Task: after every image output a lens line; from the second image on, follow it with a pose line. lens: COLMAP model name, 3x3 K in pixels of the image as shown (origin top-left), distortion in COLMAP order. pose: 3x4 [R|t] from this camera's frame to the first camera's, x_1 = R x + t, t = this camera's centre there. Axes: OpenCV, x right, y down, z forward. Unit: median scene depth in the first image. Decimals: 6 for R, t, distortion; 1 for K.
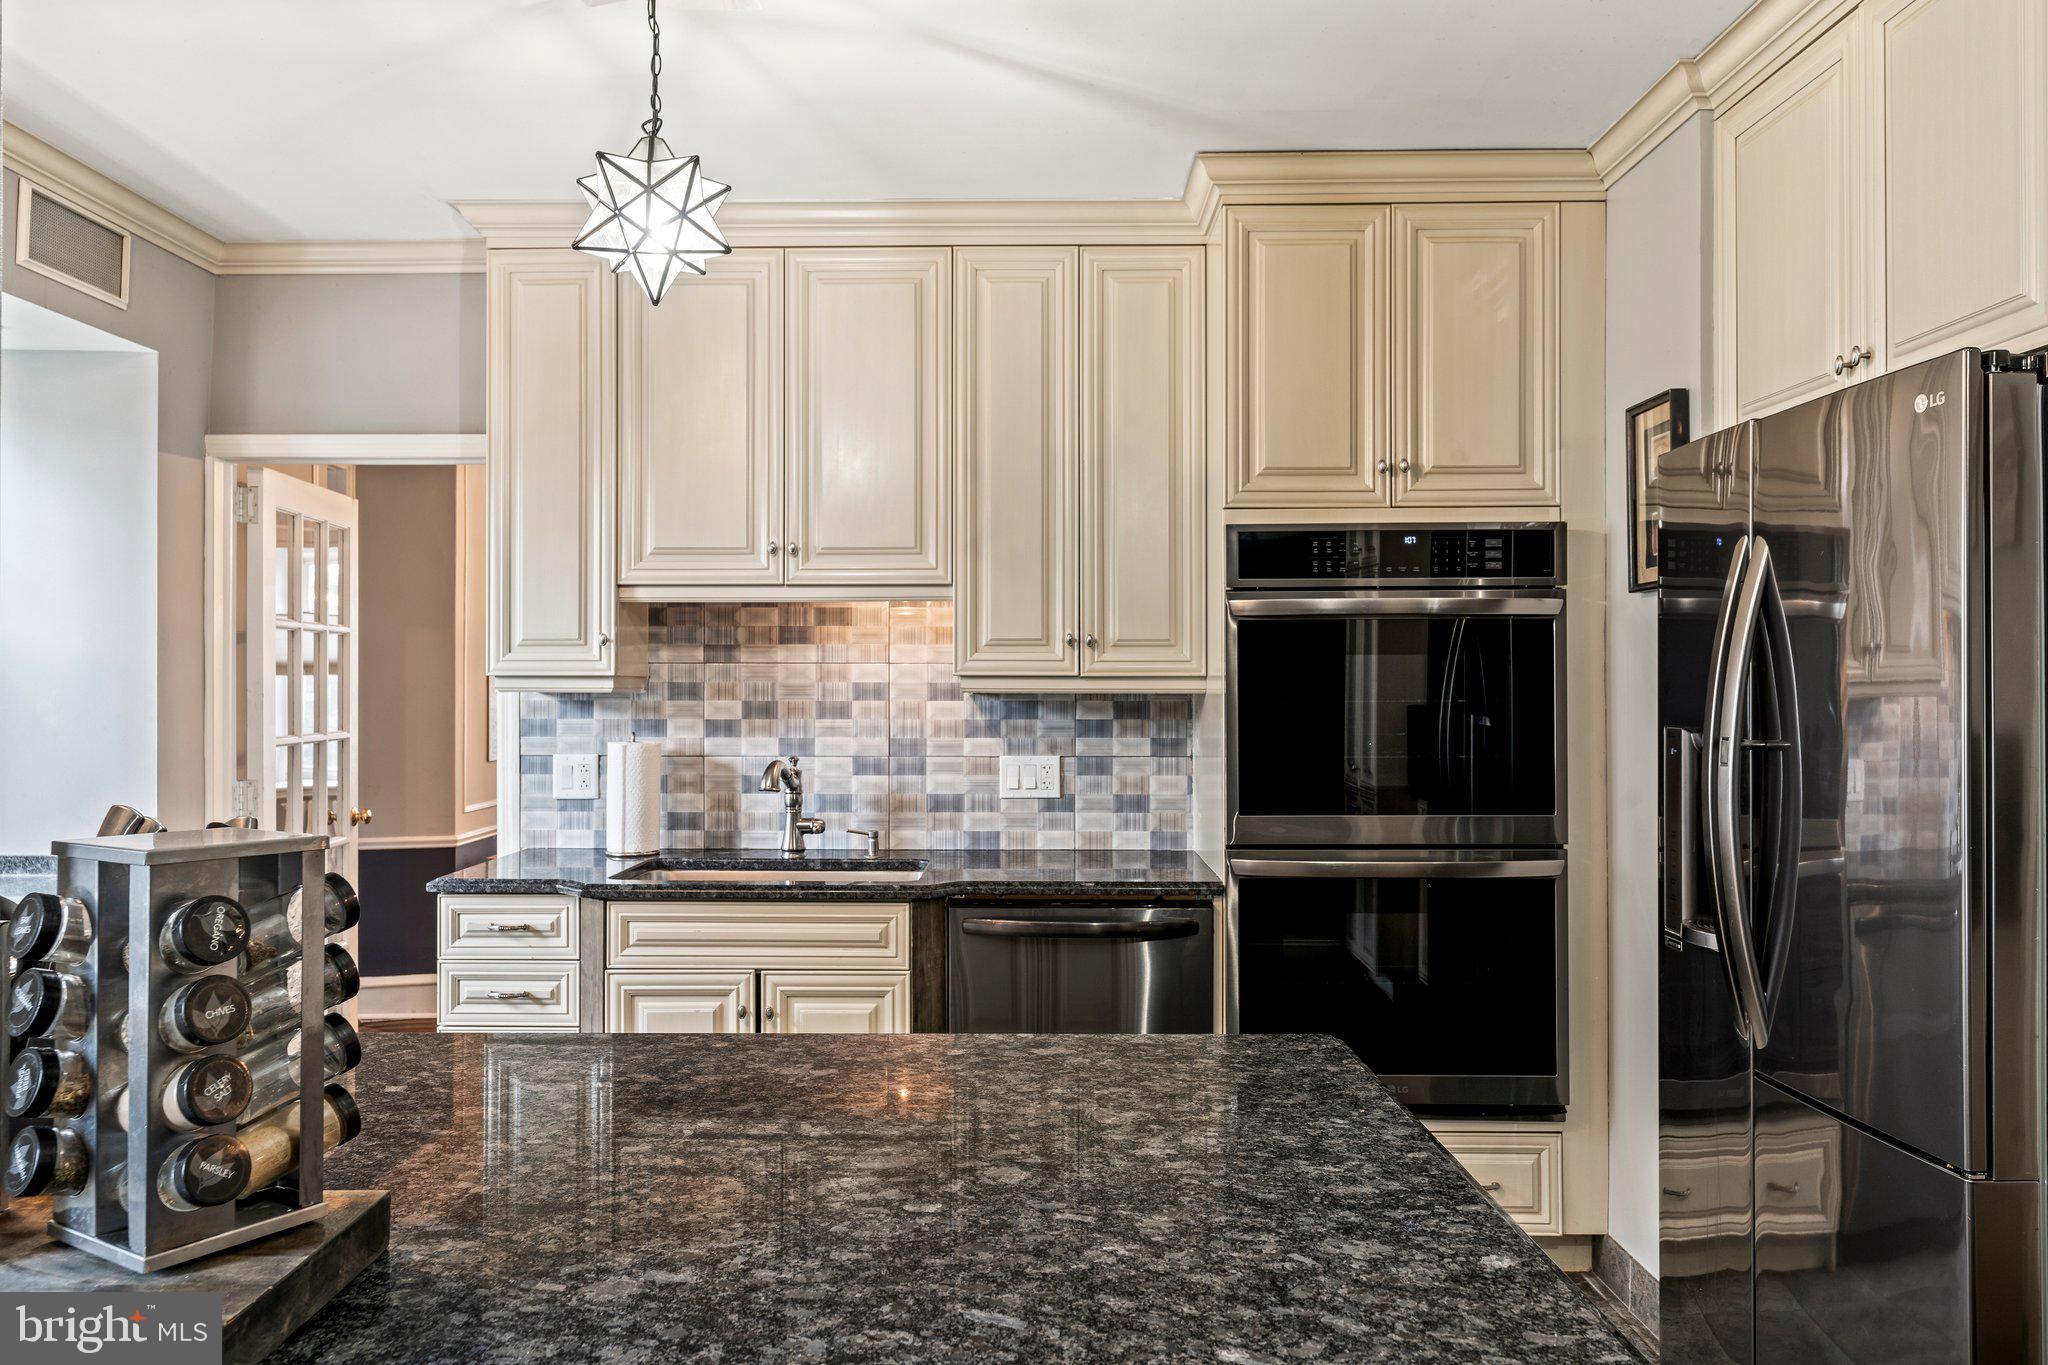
lens RADIAL K [[1480.0, 0, 1022.9], [0, 1480.0, 679.7], [0, 0, 1]] dist [-0.002803, -0.000122]
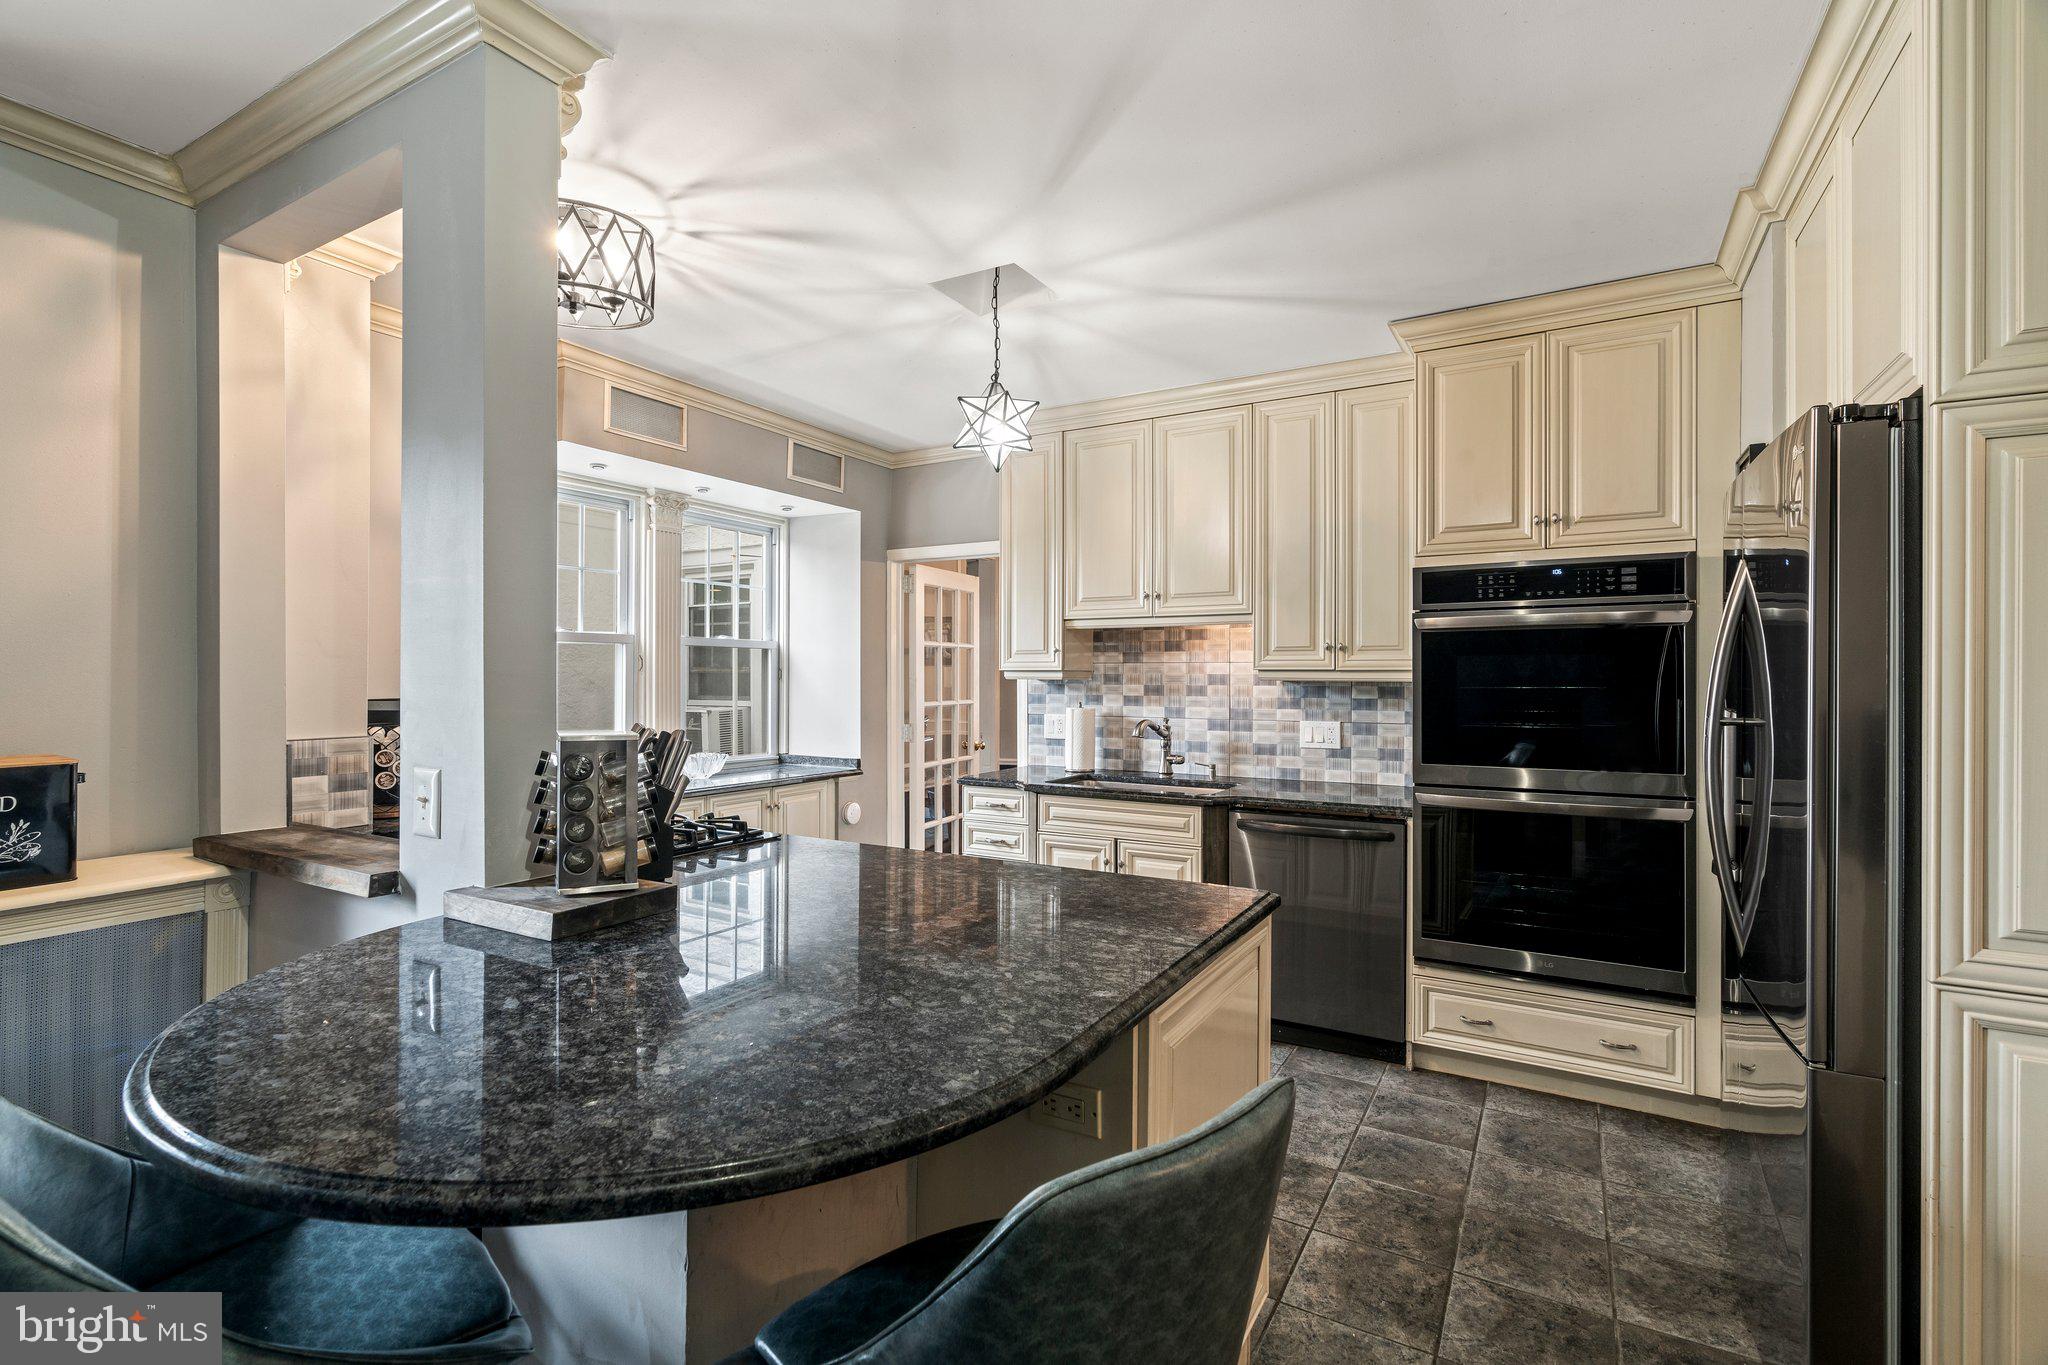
lens RADIAL K [[935.2, 0, 1022.4], [0, 935.2, 681.3], [0, 0, 1]] dist [-0.011104, 0.000729]
pose [[0.870150, 0.003849, -0.492771, 0.251039], [0.000463, 0.999963, 0.008628, 0.000765], [0.492786, -0.007736, 0.870116, -0.011251]]
